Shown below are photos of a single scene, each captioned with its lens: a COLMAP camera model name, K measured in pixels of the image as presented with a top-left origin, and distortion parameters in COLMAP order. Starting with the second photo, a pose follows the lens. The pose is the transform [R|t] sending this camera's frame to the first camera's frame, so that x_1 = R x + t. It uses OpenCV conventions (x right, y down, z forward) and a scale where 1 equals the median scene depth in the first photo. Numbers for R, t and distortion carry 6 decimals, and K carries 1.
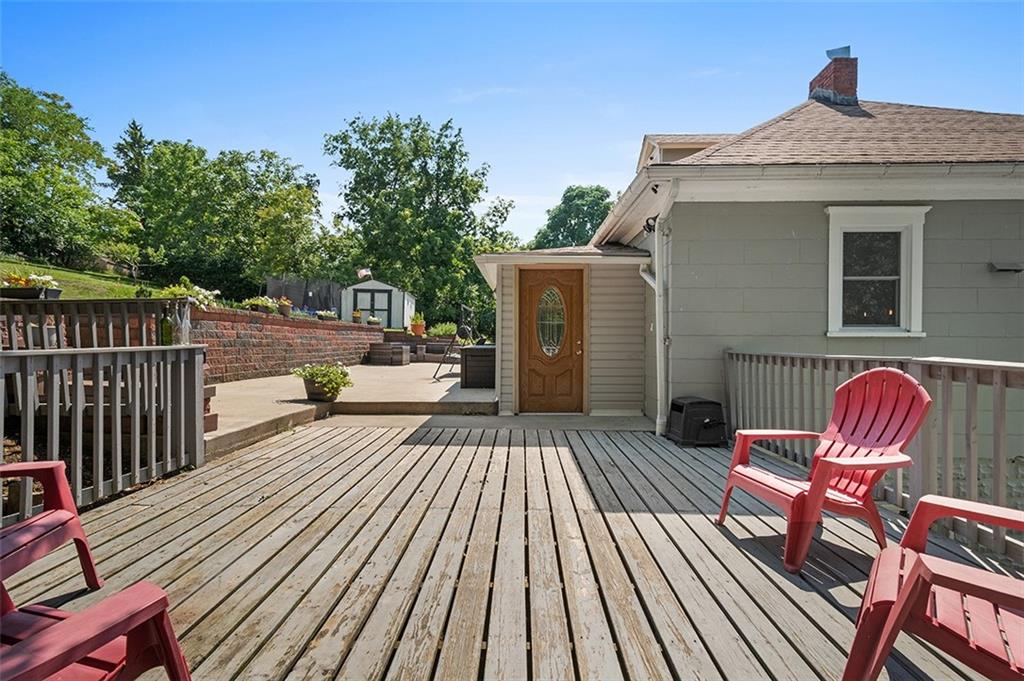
lens RADIAL K [[457.0, 0, 519.5], [0, 457.0, 349.2], [0, 0, 1]] dist [0.020824, -0.004354]
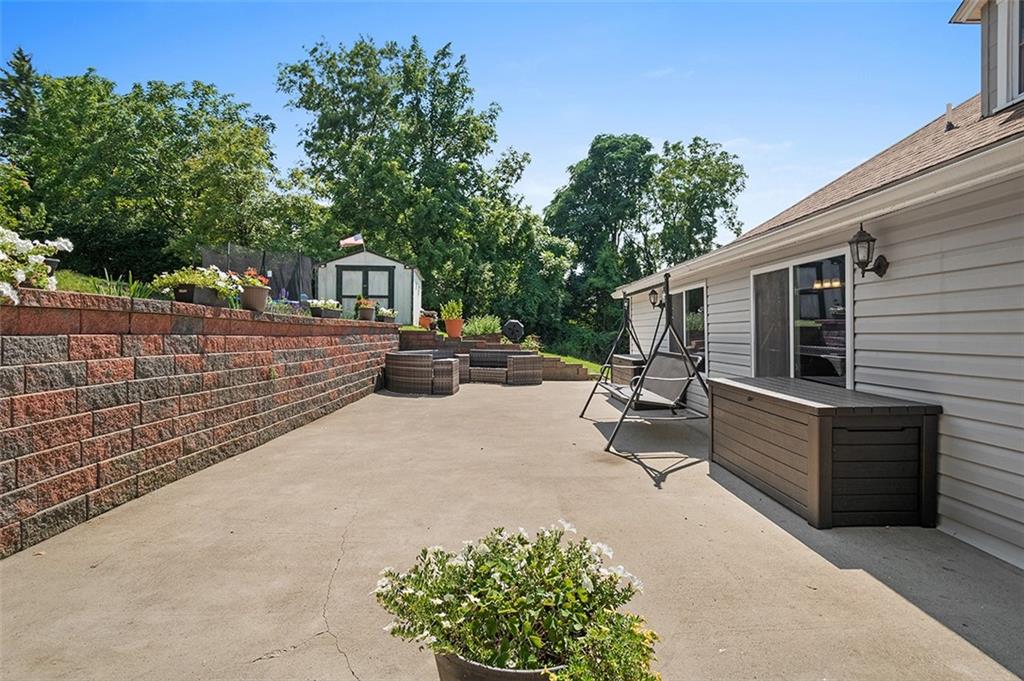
lens RADIAL K [[536.3, 0, 522.5], [0, 536.3, 334.4], [0, 0, 1]] dist [0.010681, -0.002400]
pose [[0.999192, -0.011168, 0.038604, -0.070588], [0.011689, 0.999843, -0.013297, -0.010504], [-0.038450, 0.013738, 0.999166, 0.122458]]
